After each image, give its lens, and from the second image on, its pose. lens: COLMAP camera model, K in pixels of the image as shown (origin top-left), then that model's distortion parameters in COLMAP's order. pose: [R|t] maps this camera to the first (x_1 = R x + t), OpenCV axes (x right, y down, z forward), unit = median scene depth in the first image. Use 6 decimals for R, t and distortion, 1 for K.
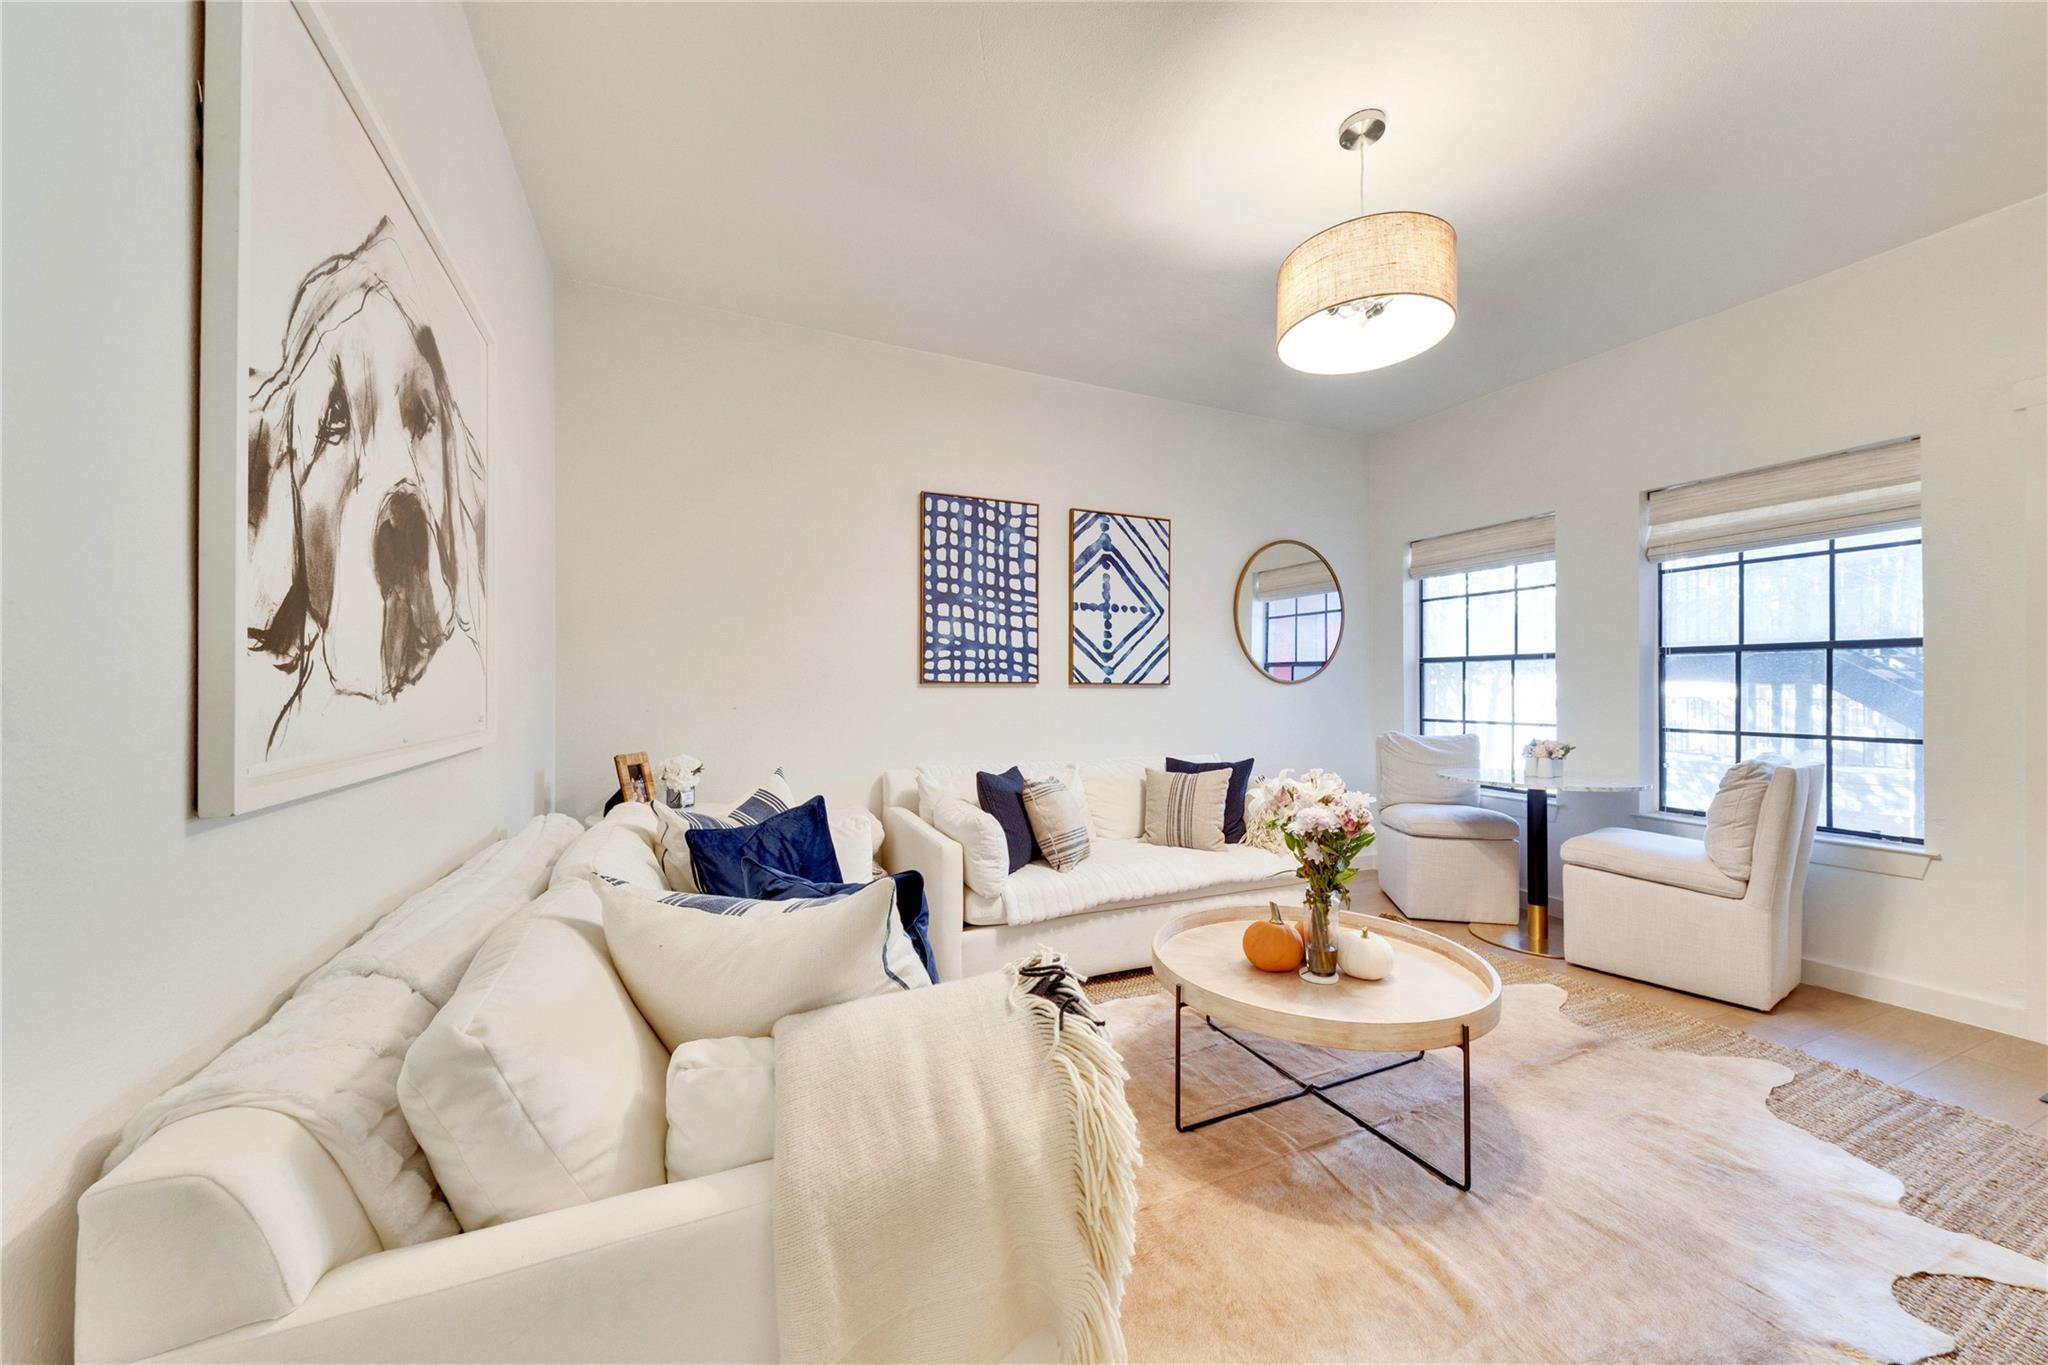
lens RADIAL K [[742.9, 0, 1028.4], [0, 742.9, 685.3], [0, 0, 1]] dist [0.010785, -0.003568]
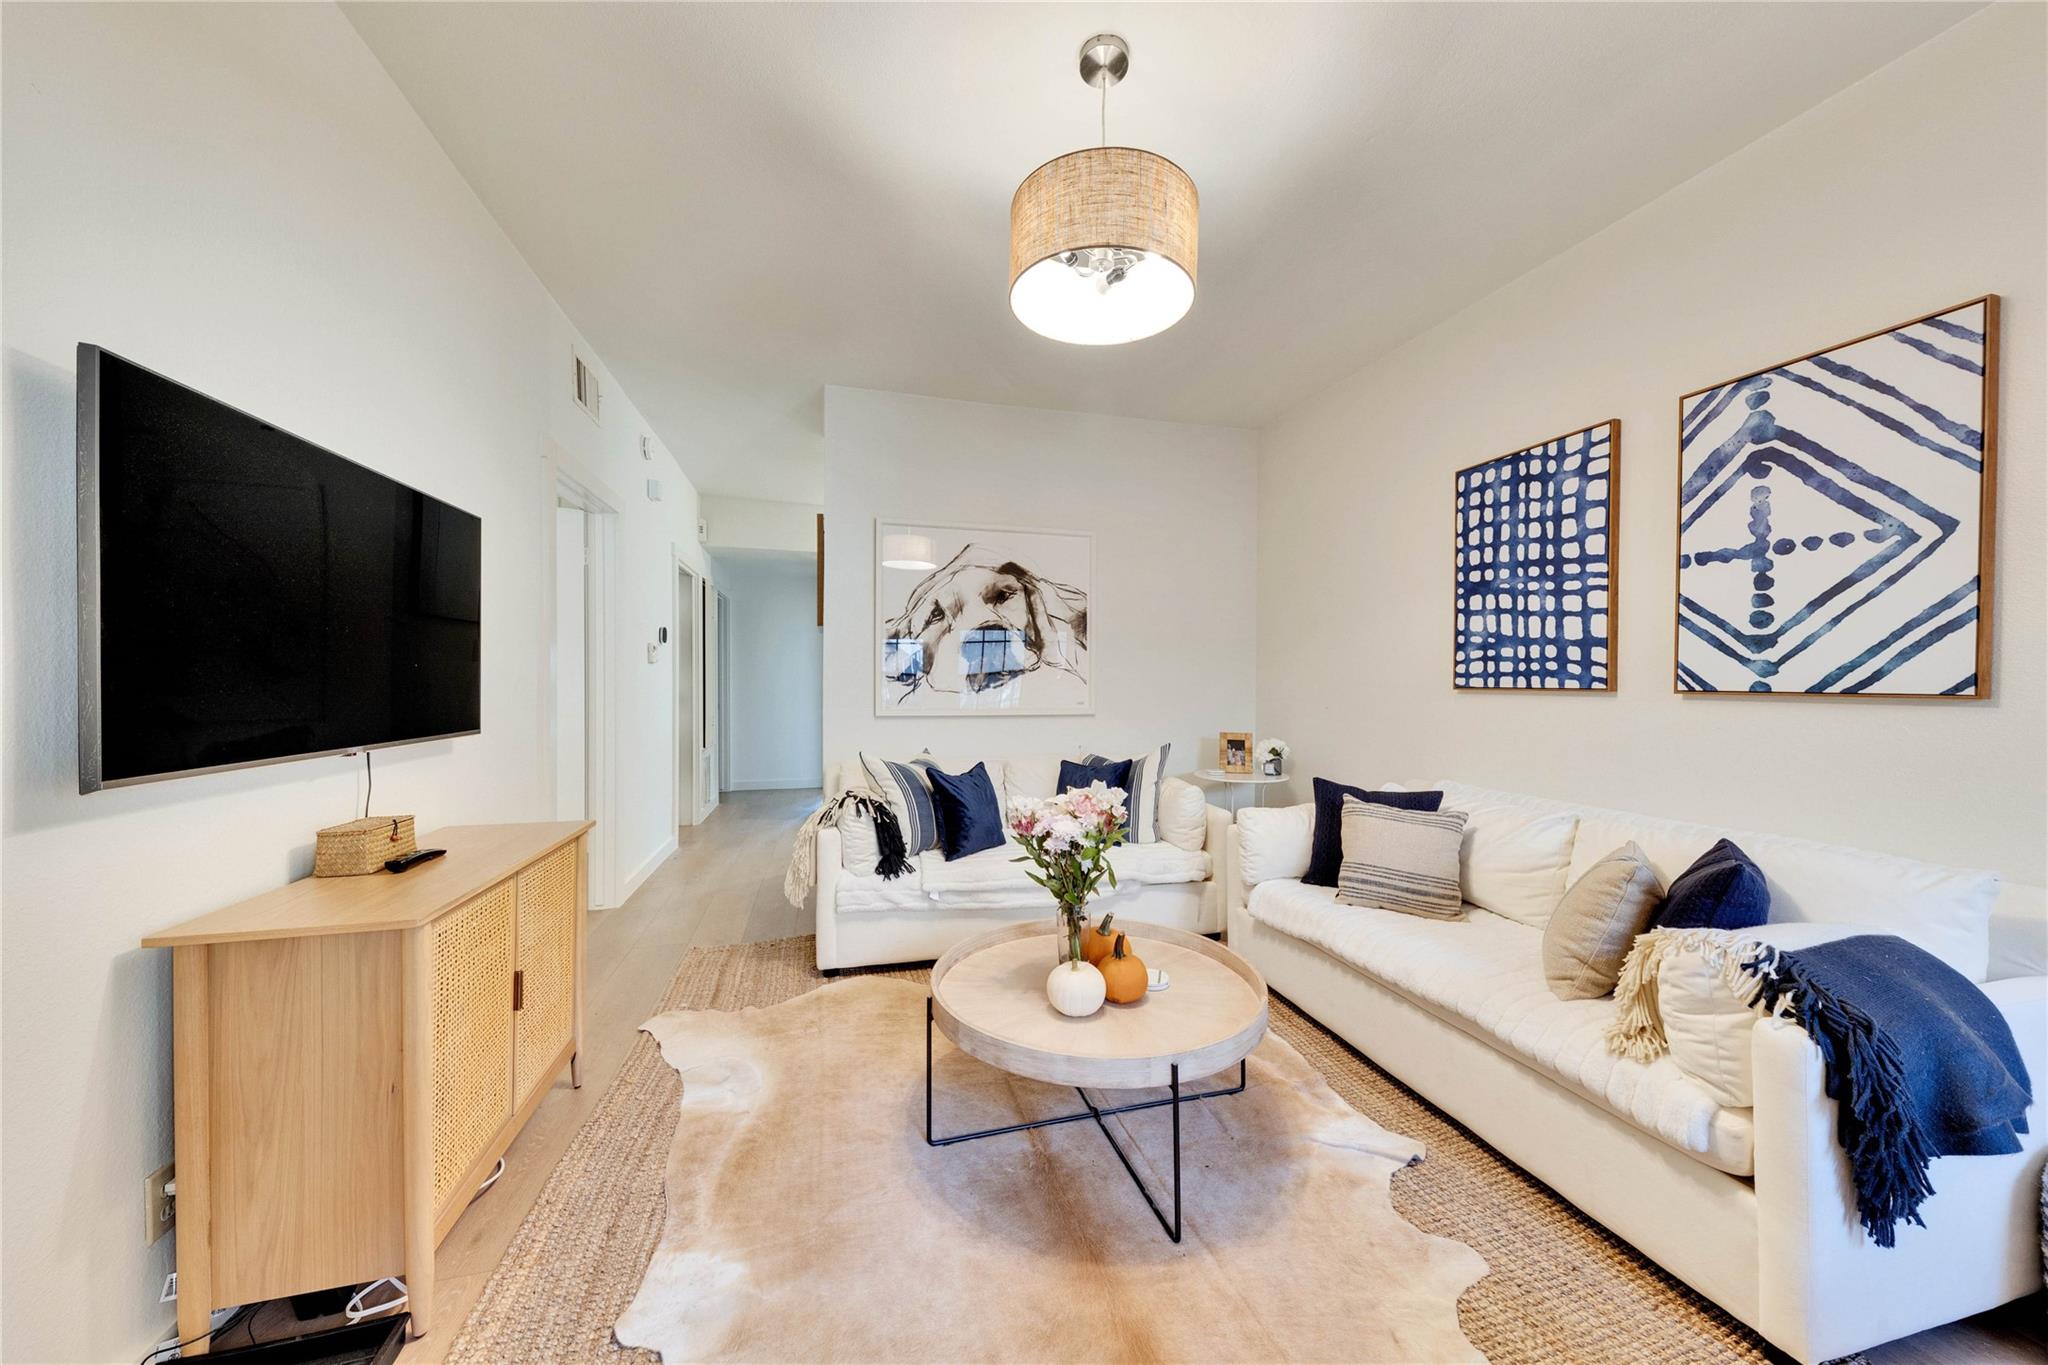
lens RADIAL K [[706.7, 0, 1019.7], [0, 706.7, 683.9], [0, 0, 1]] dist [0.012637, -0.003163]
pose [[-0.161901, 0.002192, -0.986805, 0.755031], [-0.001381, 0.999996, 0.002448, -0.009881], [0.986806, 0.001759, -0.161898, 0.606817]]
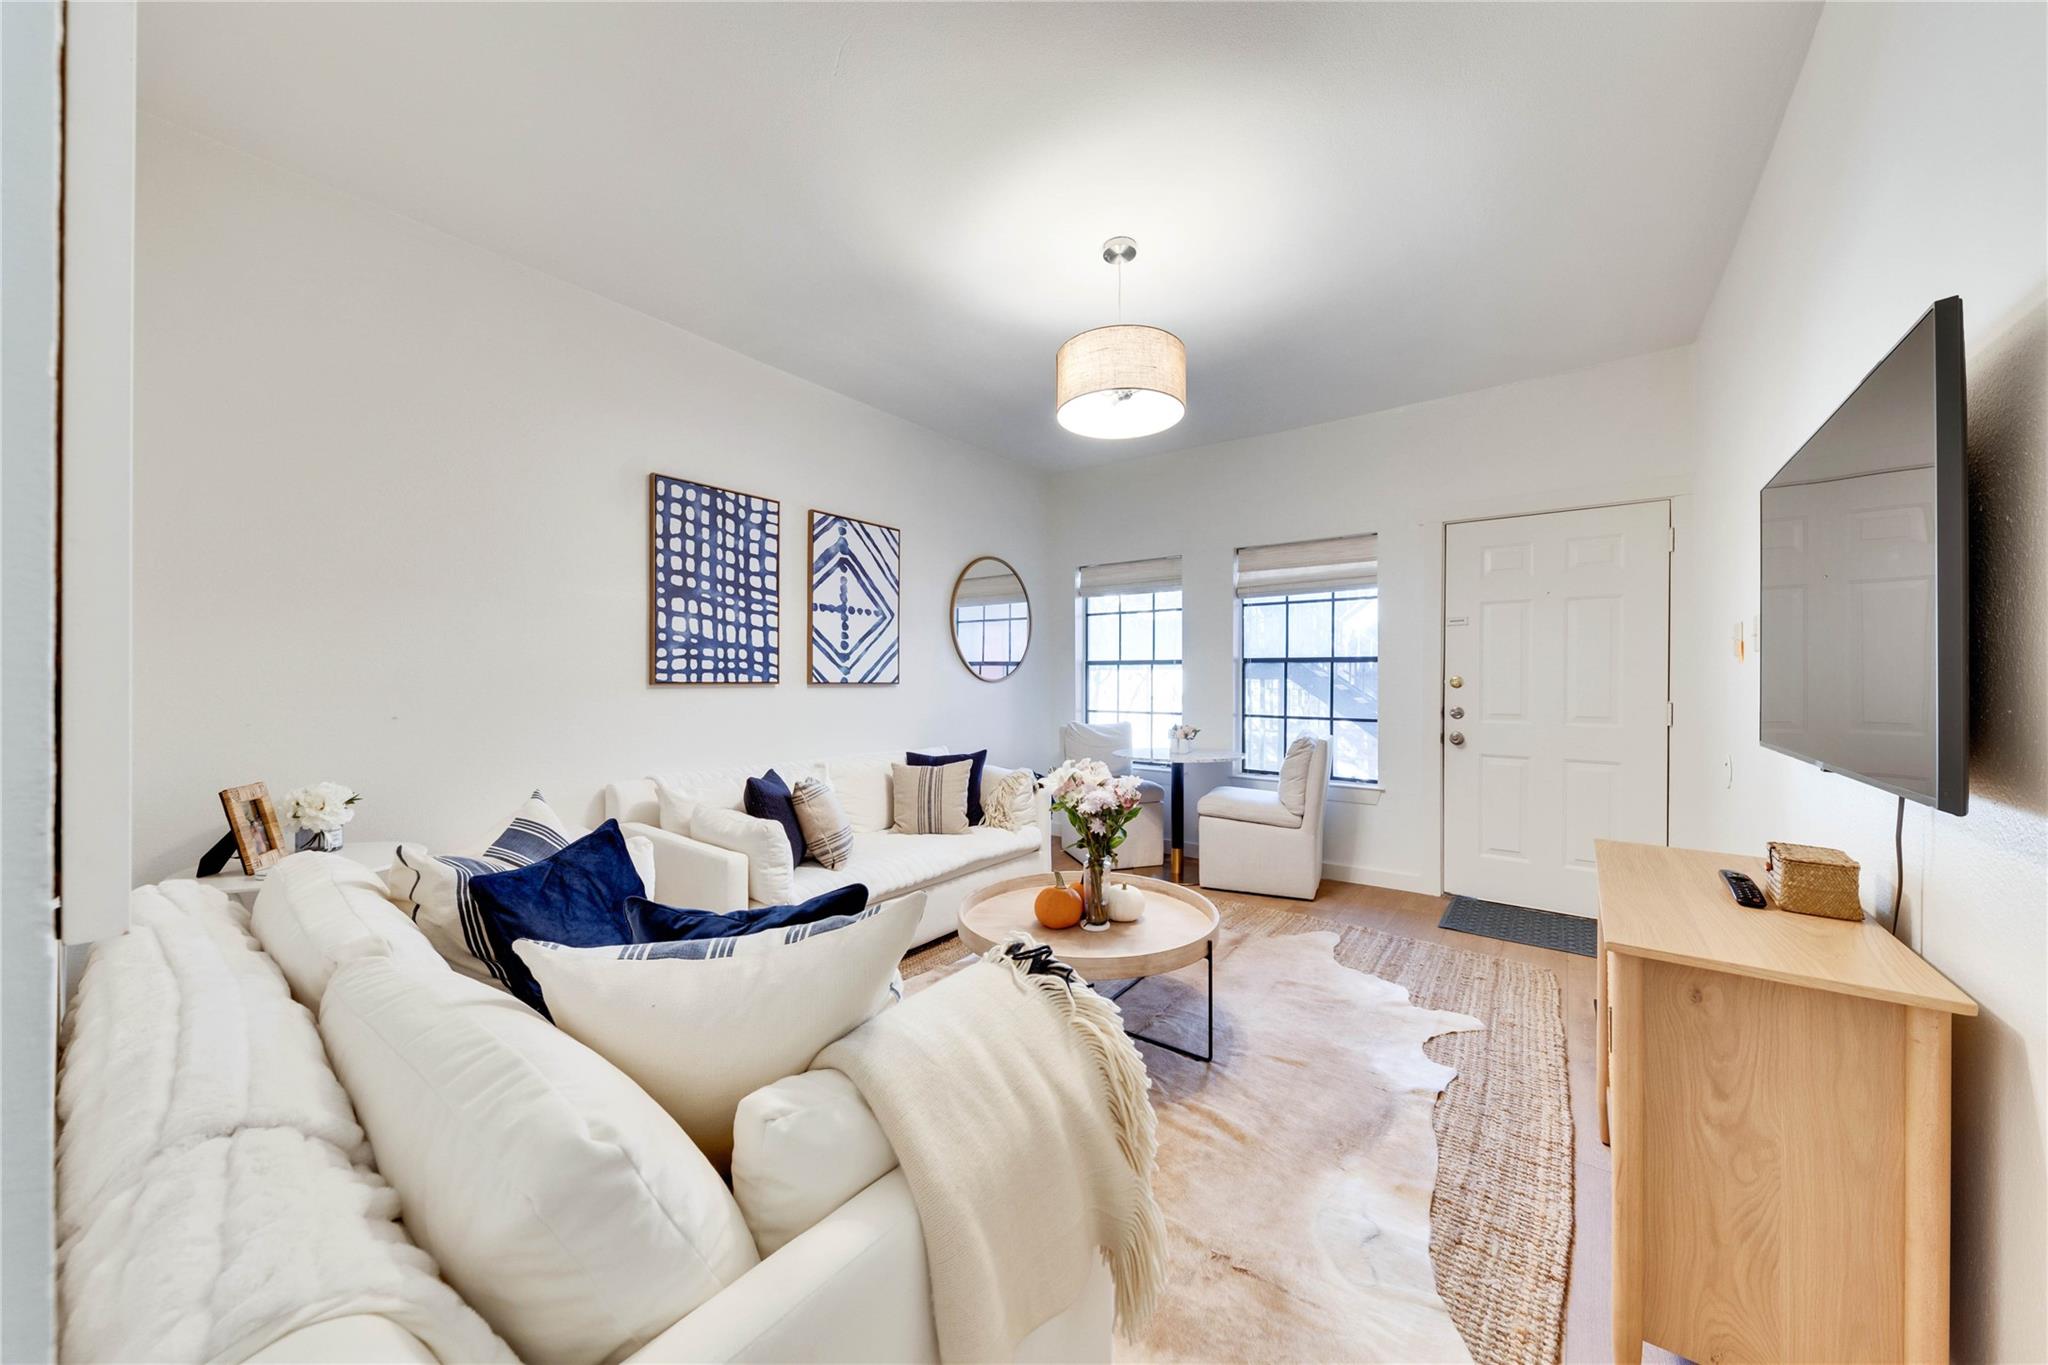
lens RADIAL K [[706.7, 0, 1038.0], [0, 706.7, 679.5], [0, 0, 1]] dist [0.012637, -0.003163]
pose [[0.872427, 0.001193, 0.488743, -0.151930], [-0.004140, 0.999979, 0.004949, -0.014315], [-0.488727, -0.006341, 0.872414, 0.009938]]
